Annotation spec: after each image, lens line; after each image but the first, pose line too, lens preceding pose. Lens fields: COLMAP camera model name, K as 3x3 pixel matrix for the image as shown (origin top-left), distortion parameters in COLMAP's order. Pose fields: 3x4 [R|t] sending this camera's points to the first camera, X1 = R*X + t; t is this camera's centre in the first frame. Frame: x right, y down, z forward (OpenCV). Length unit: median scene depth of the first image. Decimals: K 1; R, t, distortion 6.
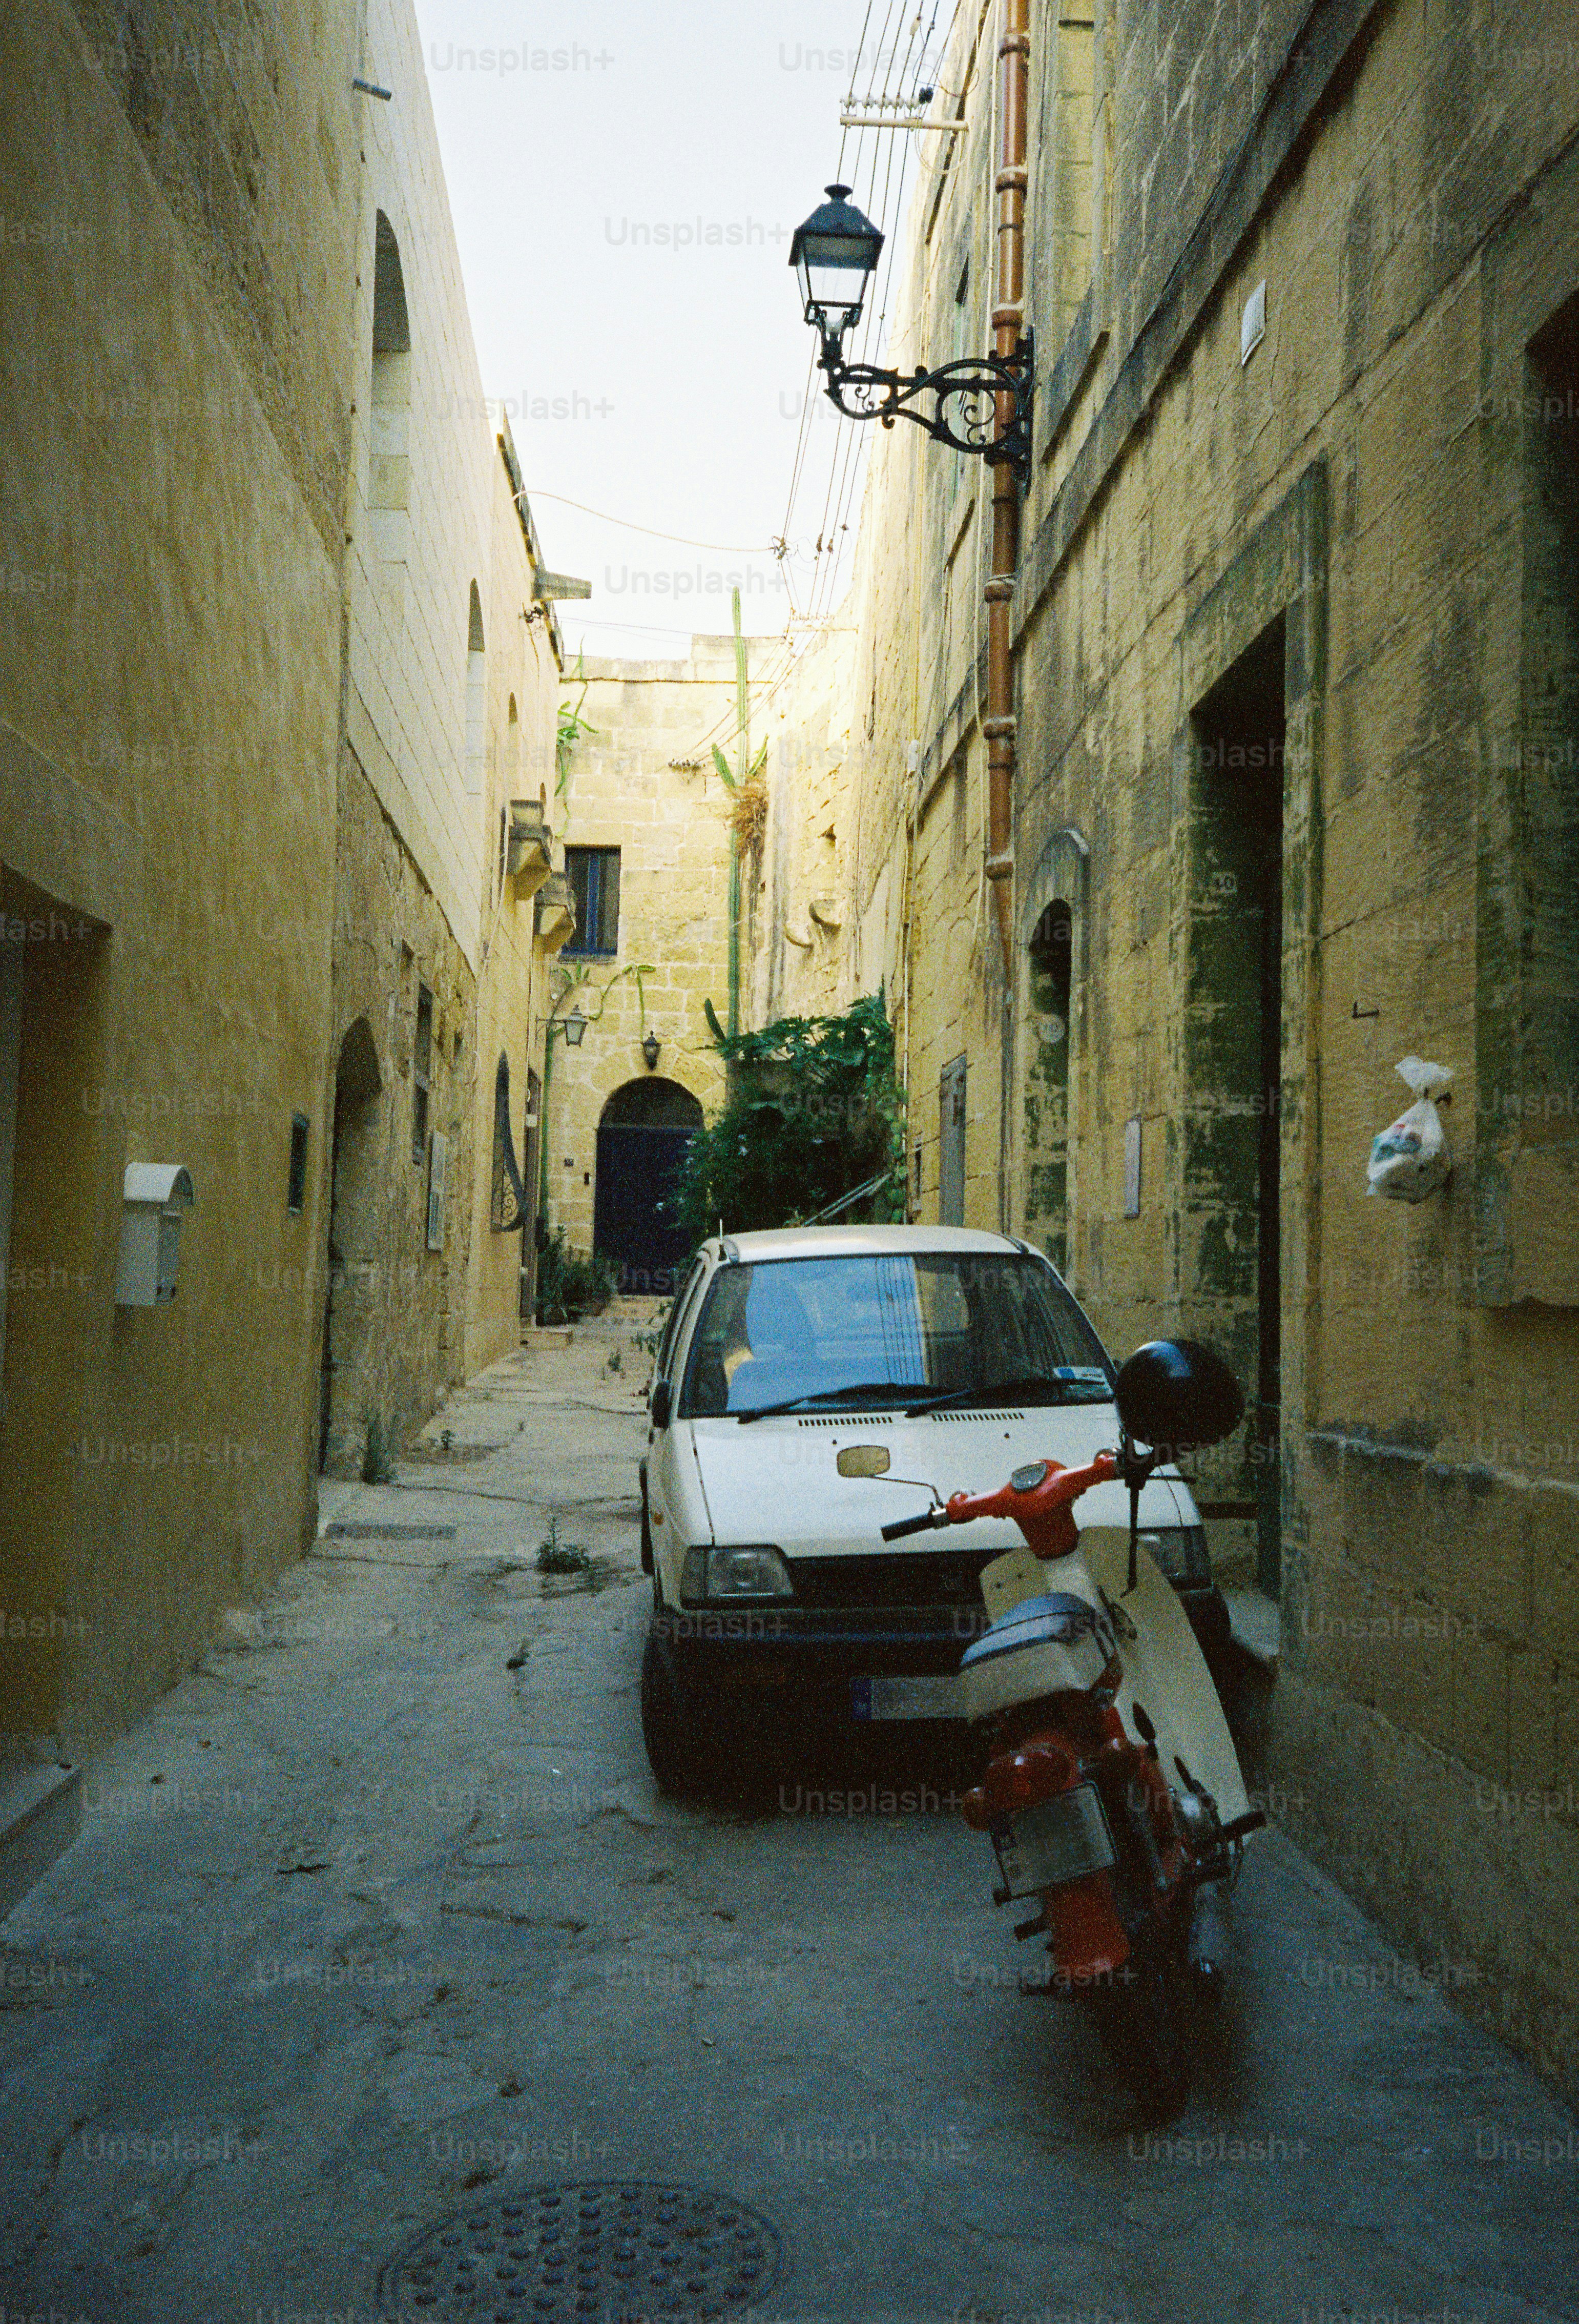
lens RADIAL K [[2317.5, 0, 789.5], [0, 2317.5, 1162.0], [0, 0, 1]] dist [0.074684, -0.098563]
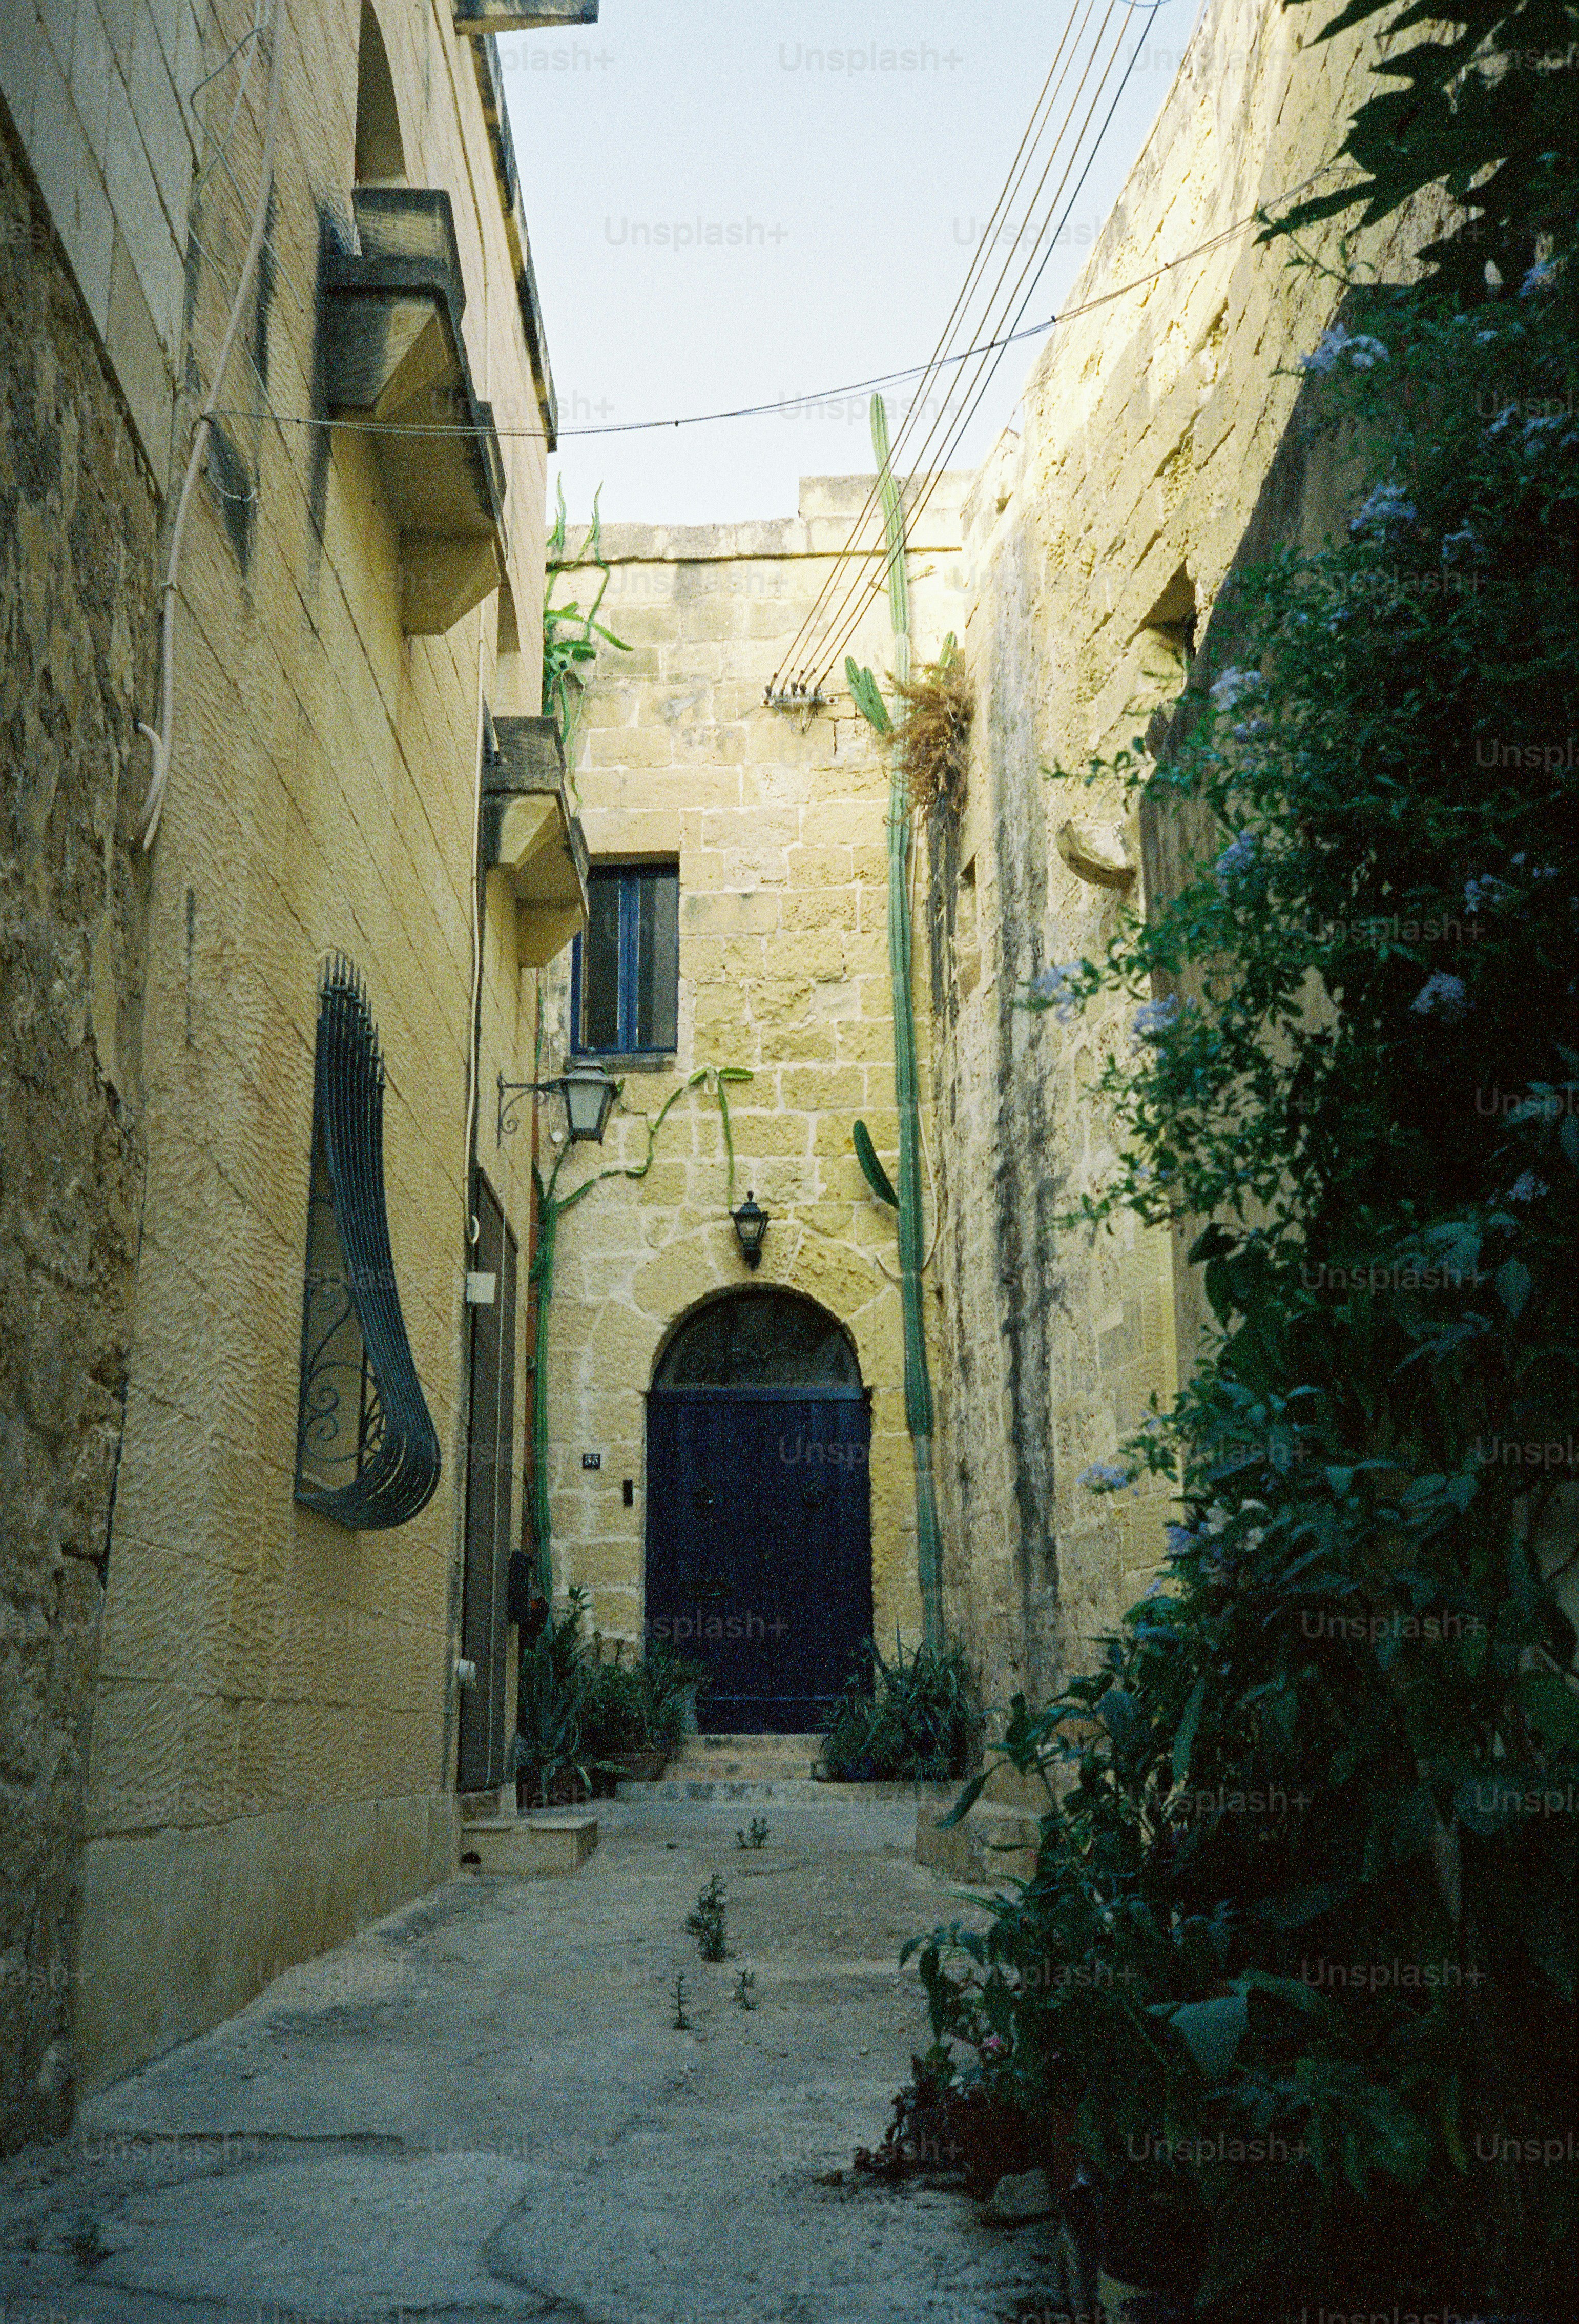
lens RADIAL K [[2317.5, 0, 789.5], [0, 2317.5, 1162.0], [0, 0, 1]] dist [0.074684, -0.098563]
pose [[0.999019, -0.040122, -0.018743, -0.040885], [0.035852, 0.981220, -0.189529, 0.032981], [0.025995, 0.188672, 0.981696, 0.501193]]
